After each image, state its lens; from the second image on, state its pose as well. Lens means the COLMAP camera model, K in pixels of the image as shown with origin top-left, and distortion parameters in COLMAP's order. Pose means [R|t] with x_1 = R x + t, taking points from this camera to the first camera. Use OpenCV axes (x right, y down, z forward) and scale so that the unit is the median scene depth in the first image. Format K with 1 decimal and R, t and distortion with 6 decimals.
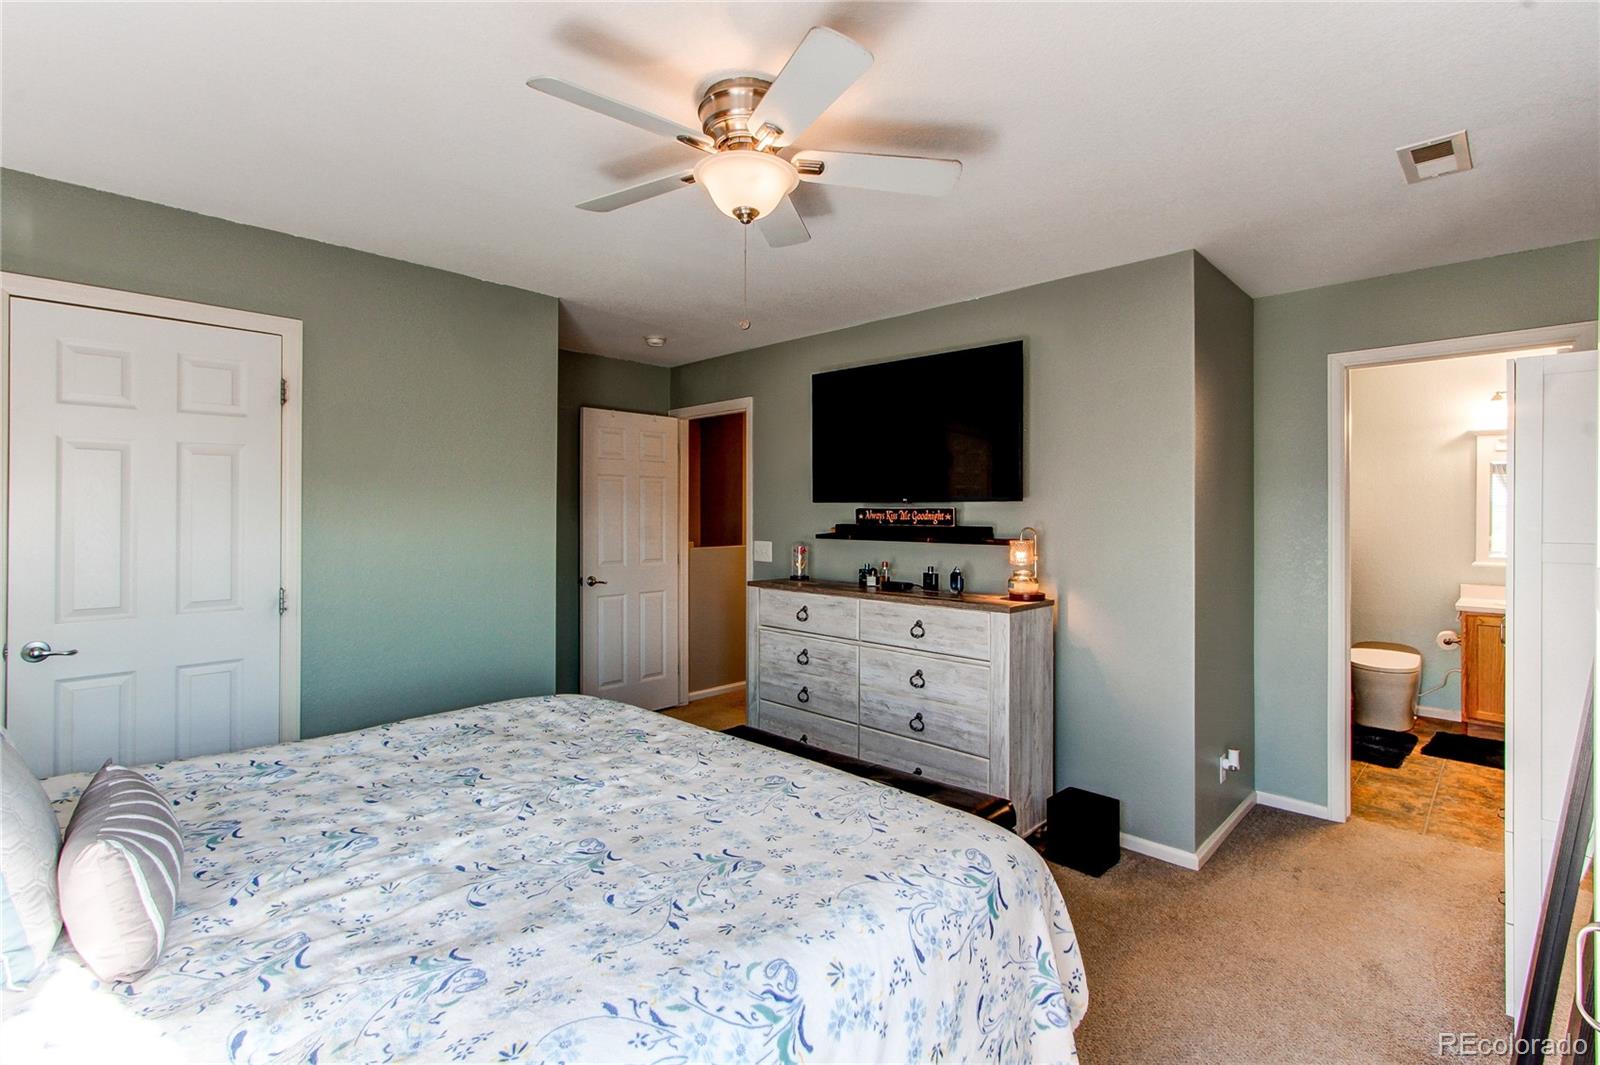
lens RADIAL K [[724.0, 0, 799.4], [0, 724.0, 513.3], [0, 0, 1]] dist [-0.005501, 0.000682]
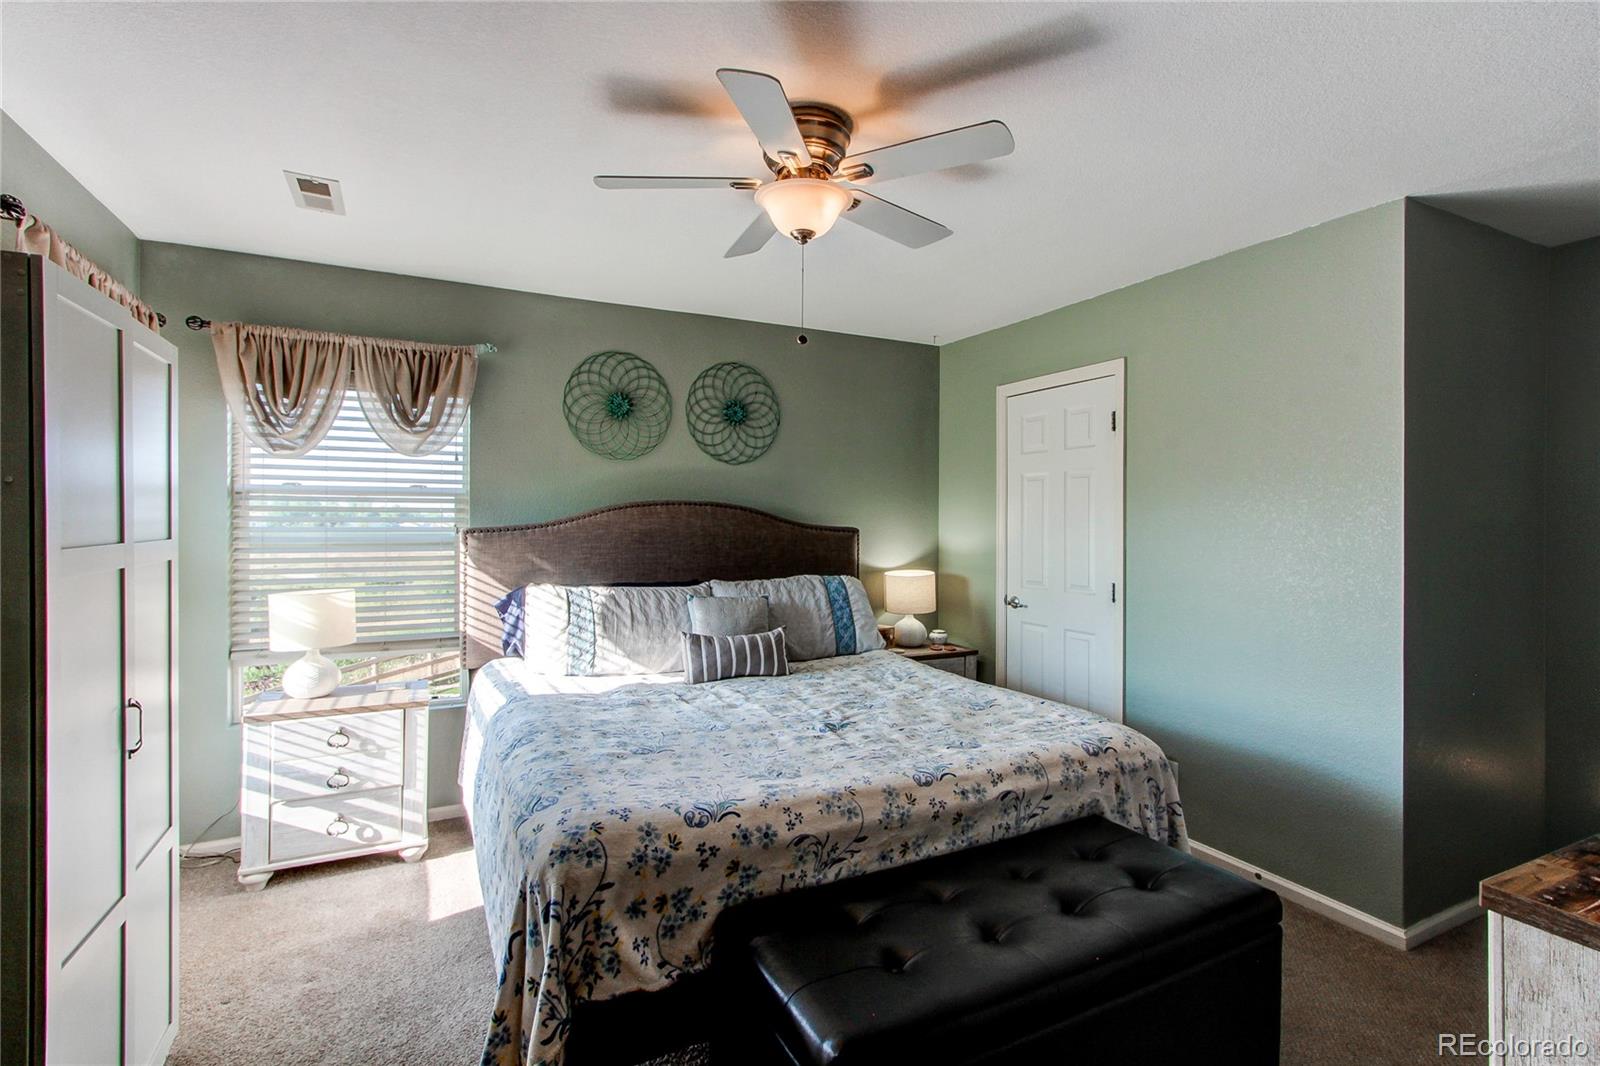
lens RADIAL K [[751.2, 0, 804.2], [0, 751.2, 526.9], [0, 0, 1]] dist [0.002451, 0.000899]
pose [[-0.324872, 0.001975, -0.945756, 0.892744], [-0.000732, 0.999997, 0.002339, 0.009396], [0.945758, 0.001452, -0.324870, 1.254850]]
